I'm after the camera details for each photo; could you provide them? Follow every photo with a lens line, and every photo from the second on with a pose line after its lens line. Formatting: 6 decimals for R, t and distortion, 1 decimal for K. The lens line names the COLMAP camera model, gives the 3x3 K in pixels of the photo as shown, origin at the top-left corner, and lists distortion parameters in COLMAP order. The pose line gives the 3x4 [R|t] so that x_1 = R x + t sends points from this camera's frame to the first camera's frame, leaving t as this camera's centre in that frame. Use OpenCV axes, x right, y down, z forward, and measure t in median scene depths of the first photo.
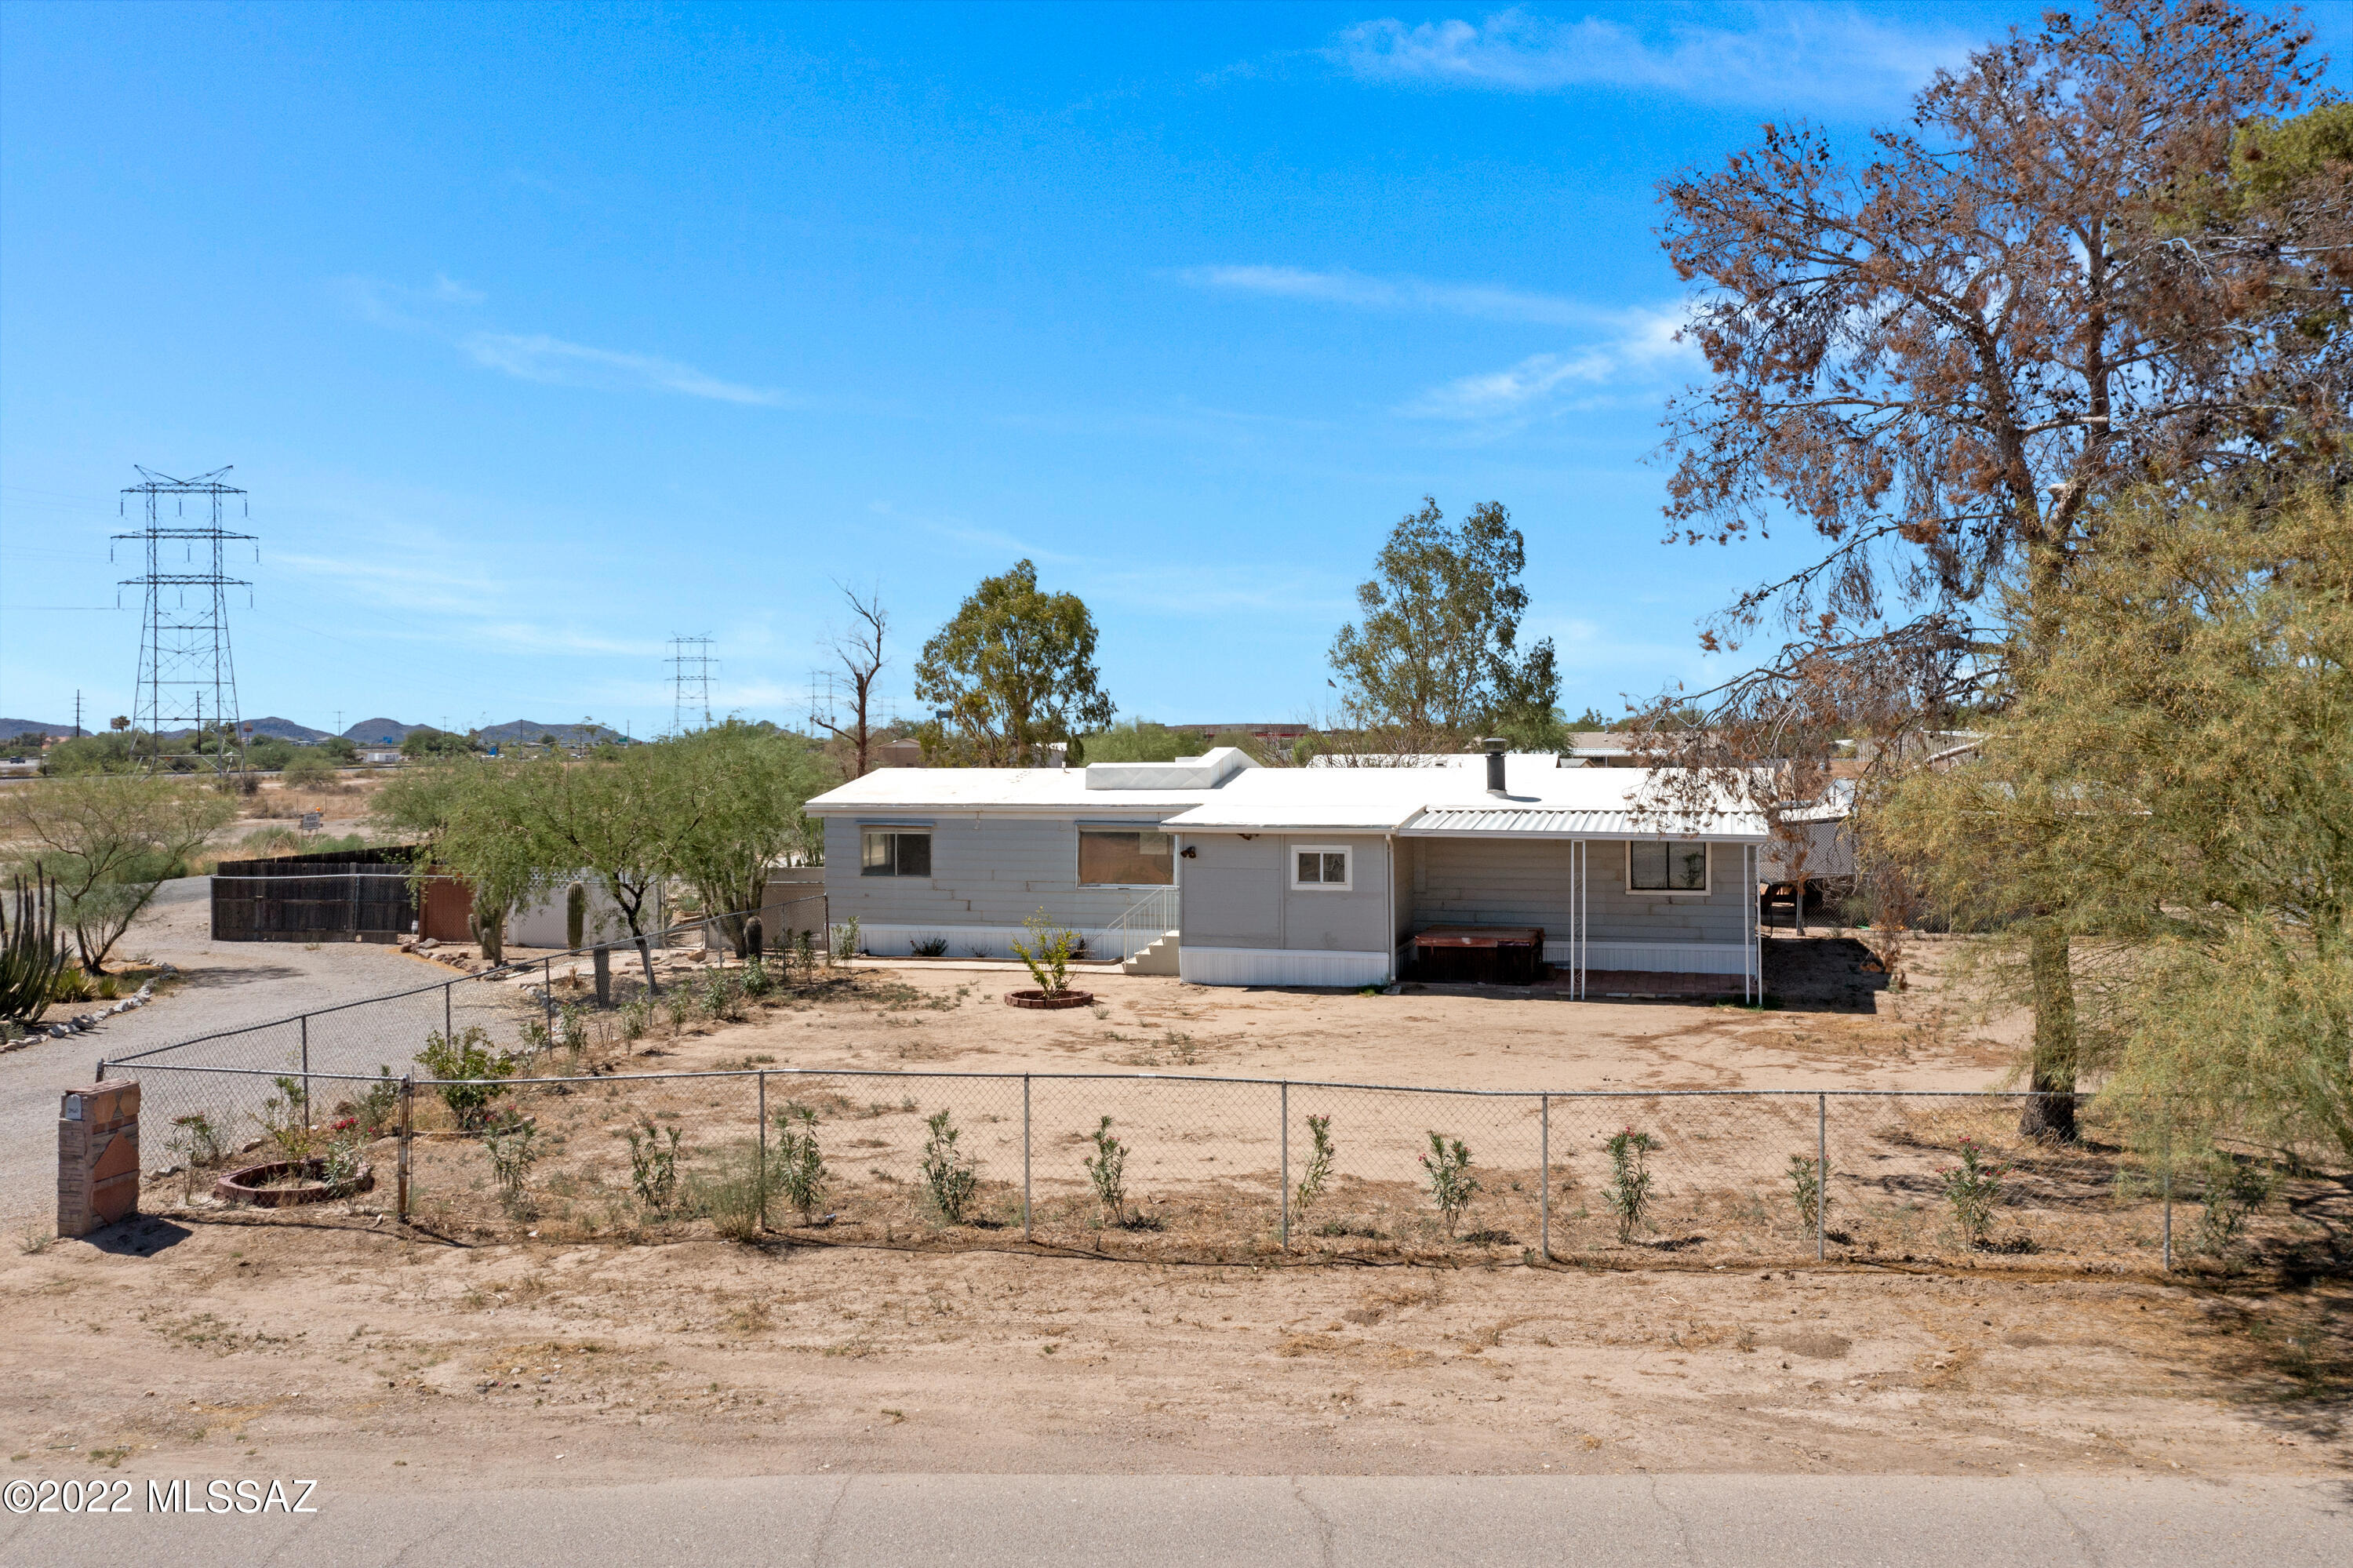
lens RADIAL K [[1853.6, 0, 1176.5], [0, 1853.6, 784.0], [0, 0, 1]] dist [-0.012586, 0.006180]
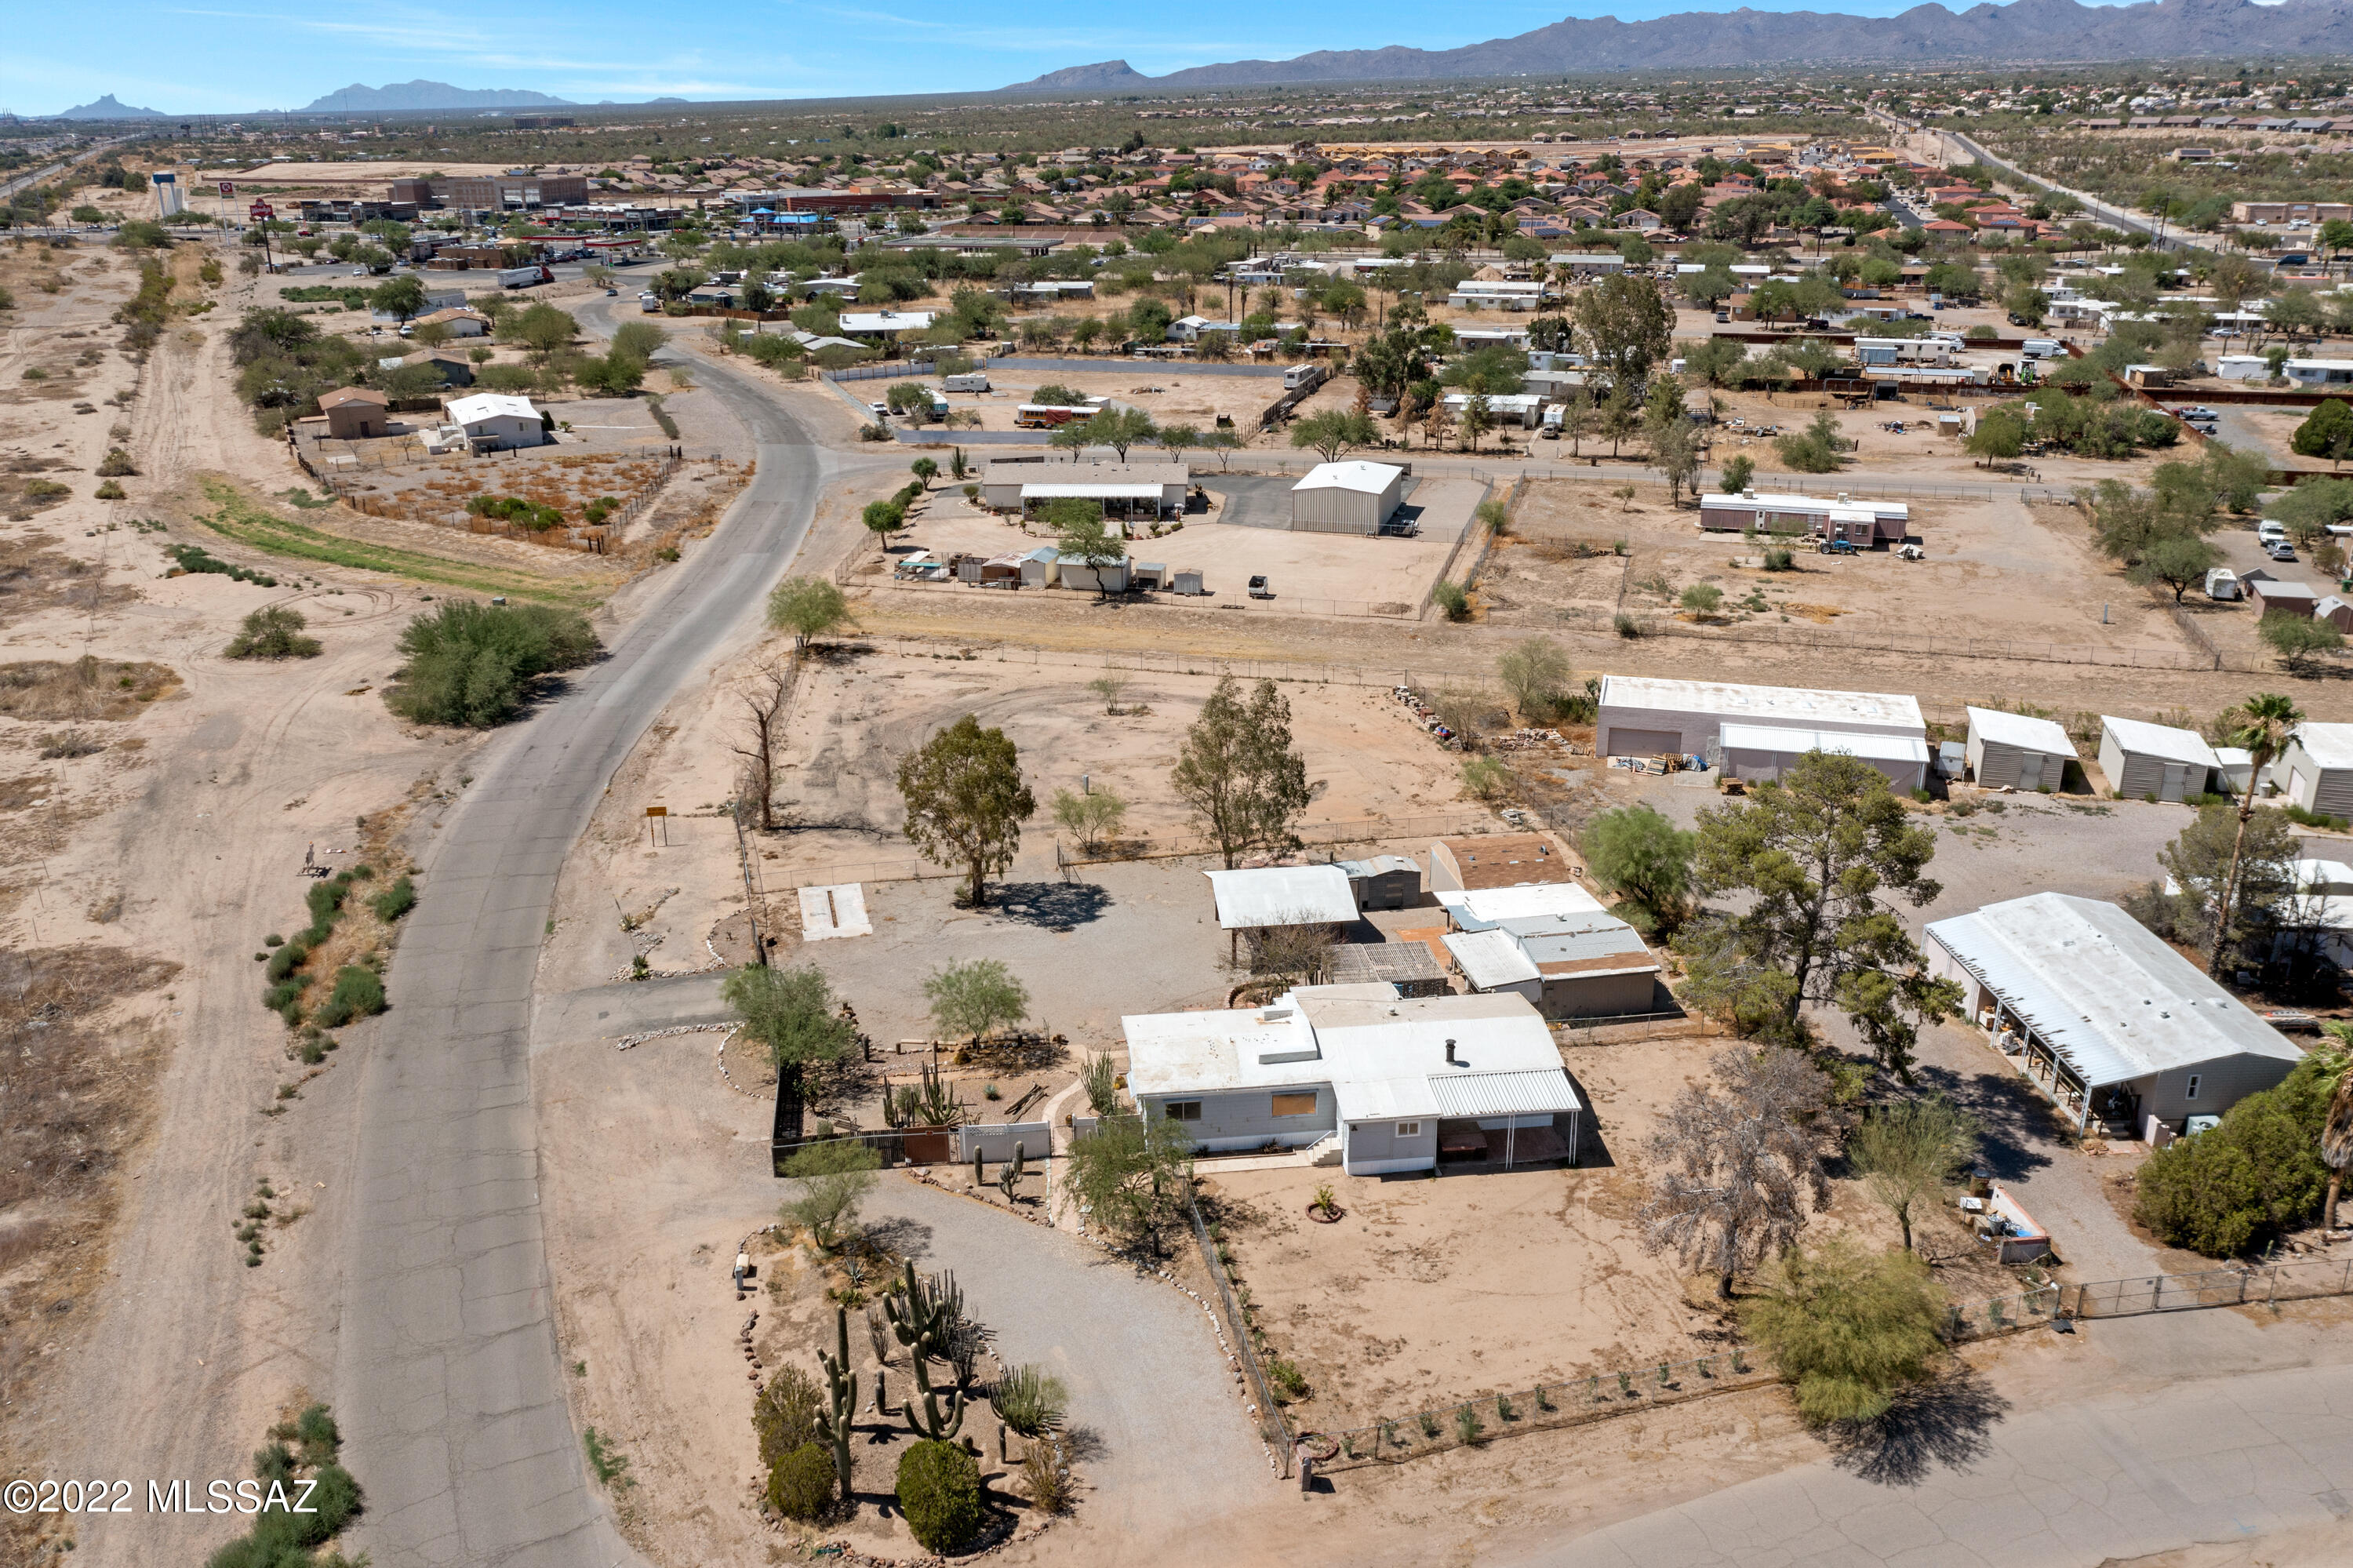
lens RADIAL K [[1853.6, 0, 1176.5], [0, 1853.6, 784.0], [0, 0, 1]] dist [-0.012586, 0.006180]
pose [[0.918833, -0.139920, 0.369010, -2.320973], [0.010613, 0.943461, 0.331313, -2.668964], [-0.394504, -0.300505, 0.868368, -1.926354]]
